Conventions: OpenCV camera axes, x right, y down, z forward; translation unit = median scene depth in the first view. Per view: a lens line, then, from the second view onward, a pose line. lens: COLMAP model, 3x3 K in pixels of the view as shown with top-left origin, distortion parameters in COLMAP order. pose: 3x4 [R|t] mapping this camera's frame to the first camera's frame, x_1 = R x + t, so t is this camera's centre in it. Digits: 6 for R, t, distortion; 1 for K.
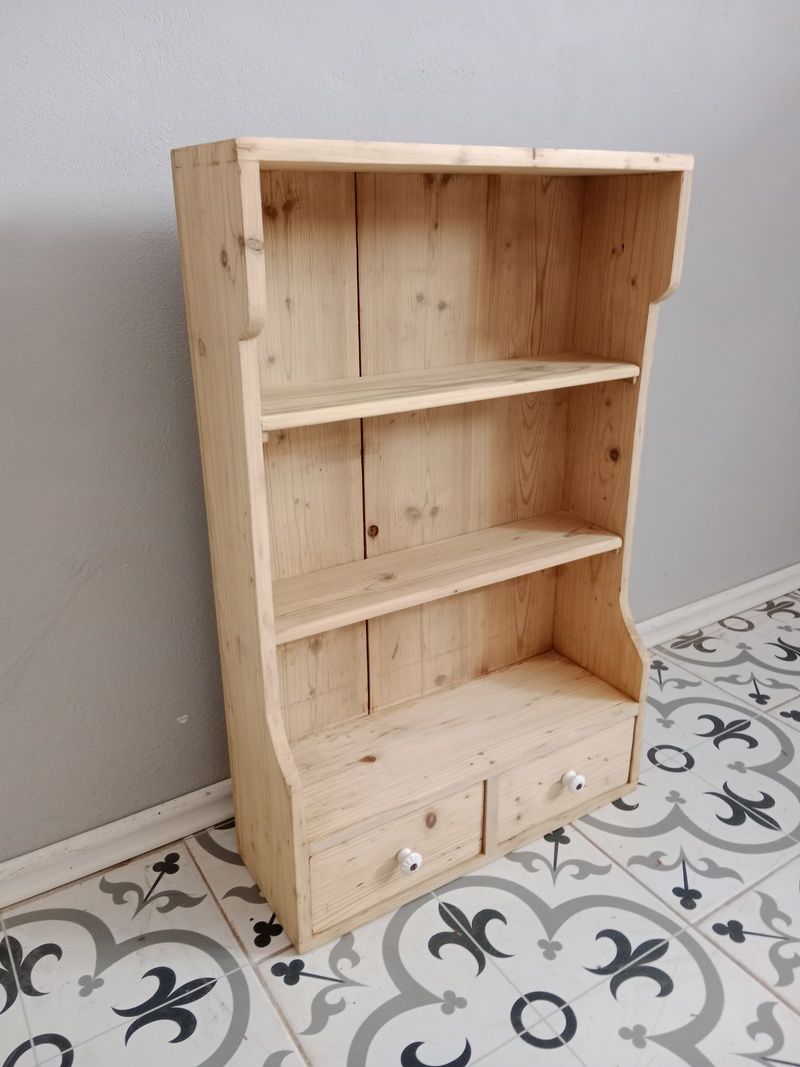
lens RADIAL K [[823.2, 0, 402.9], [0, 823.2, 534.7], [0, 0, 1]] dist [0.094074, -0.157653]
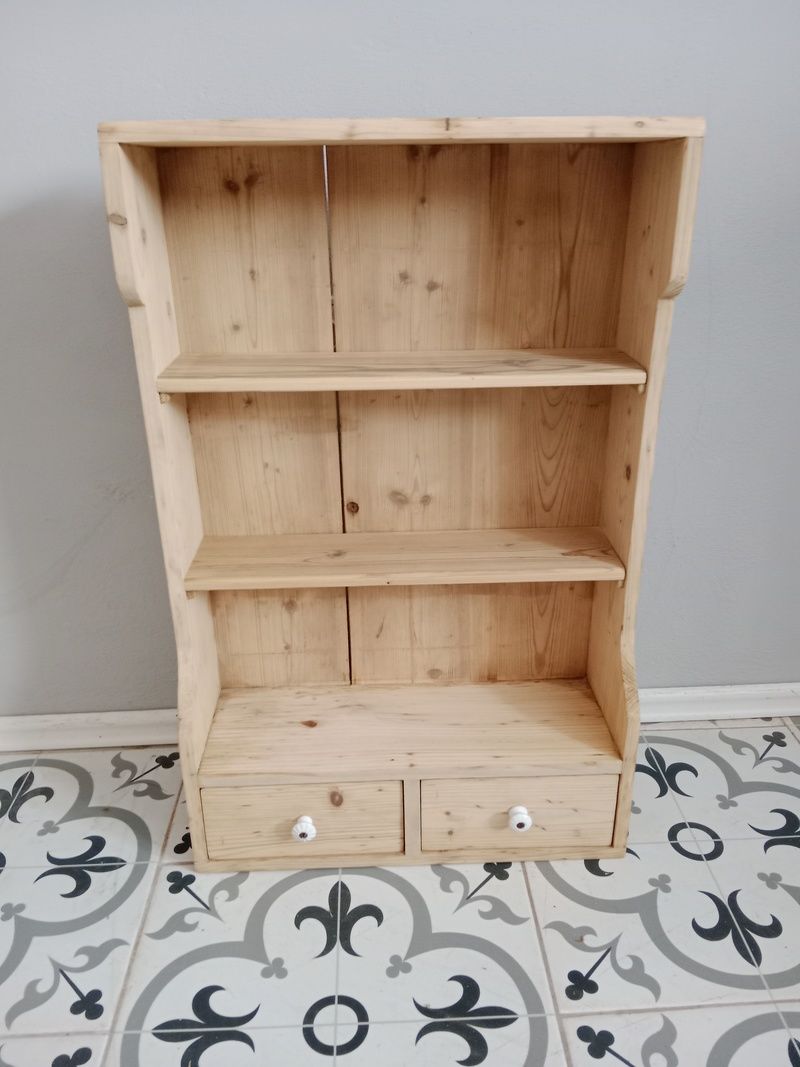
lens RADIAL K [[823.2, 0, 411.3], [0, 823.2, 534.6], [0, 0, 1]] dist [0.094074, -0.157653]
pose [[0.867012, 0.197304, -0.457561, 0.503744], [-0.177605, 0.980321, 0.086186, -0.072933], [0.465561, 0.006541, 0.884992, 0.146737]]
